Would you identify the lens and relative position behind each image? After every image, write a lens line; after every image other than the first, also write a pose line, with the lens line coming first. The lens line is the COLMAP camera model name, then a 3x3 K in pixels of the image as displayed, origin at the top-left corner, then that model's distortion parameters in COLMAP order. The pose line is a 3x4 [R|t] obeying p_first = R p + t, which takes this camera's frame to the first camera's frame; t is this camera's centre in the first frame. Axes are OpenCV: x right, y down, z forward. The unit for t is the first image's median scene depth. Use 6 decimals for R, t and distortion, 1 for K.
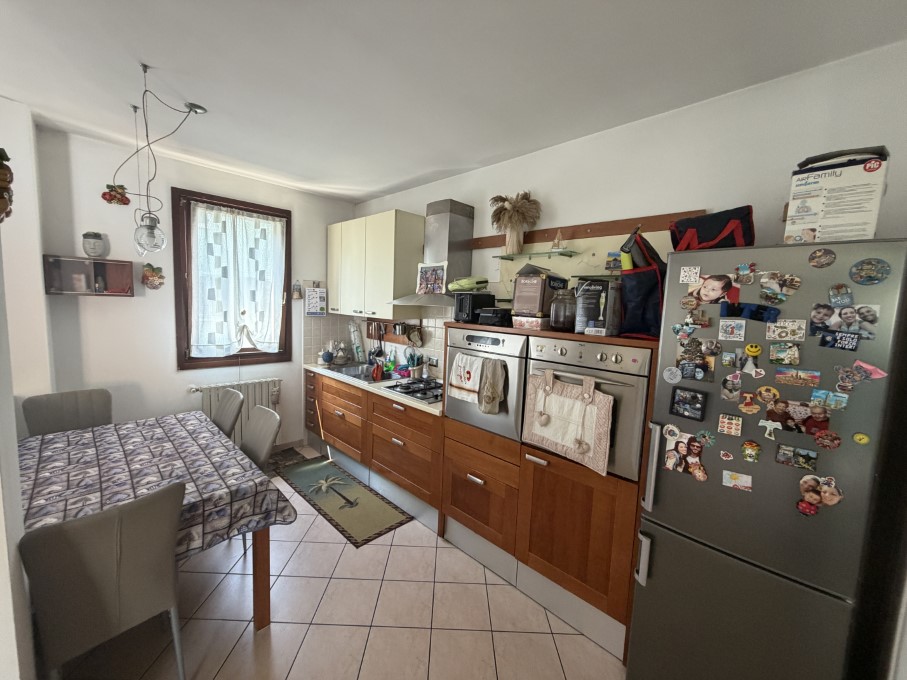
lens RADIAL K [[361.1, 0, 450.3], [0, 361.1, 338.8], [0, 0, 1]] dist [-0.000543, -0.000072]
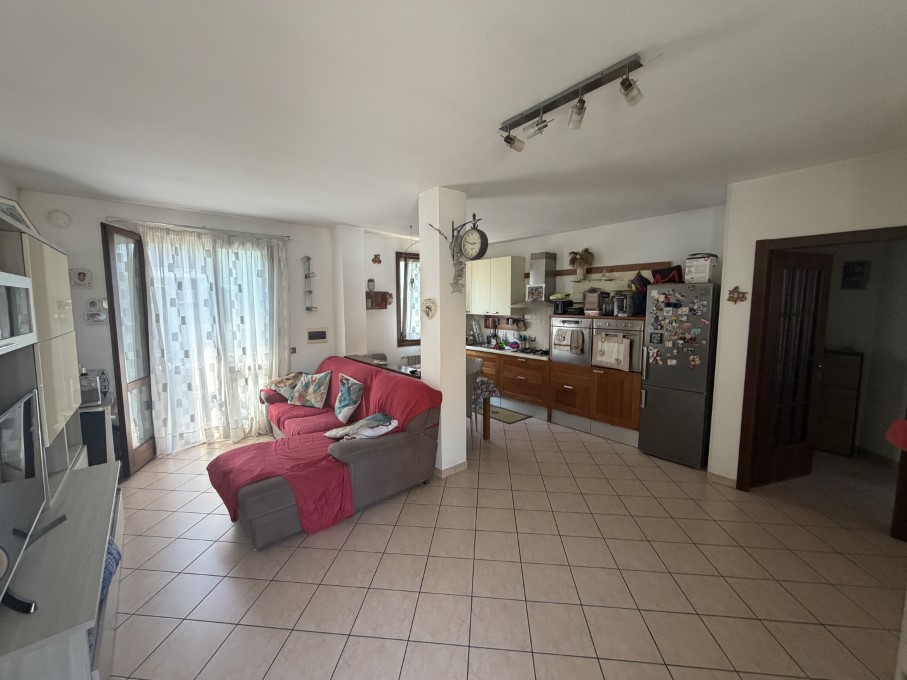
lens RADIAL K [[361.1, 0, 450.3], [0, 361.1, 338.8], [0, 0, 1]] dist [-0.000543, -0.000072]
pose [[0.993977, -0.033413, -0.104370, -0.418473], [0.033341, 0.999441, -0.002437, 0.088194], [0.104393, -0.001057, 0.994536, -1.280811]]
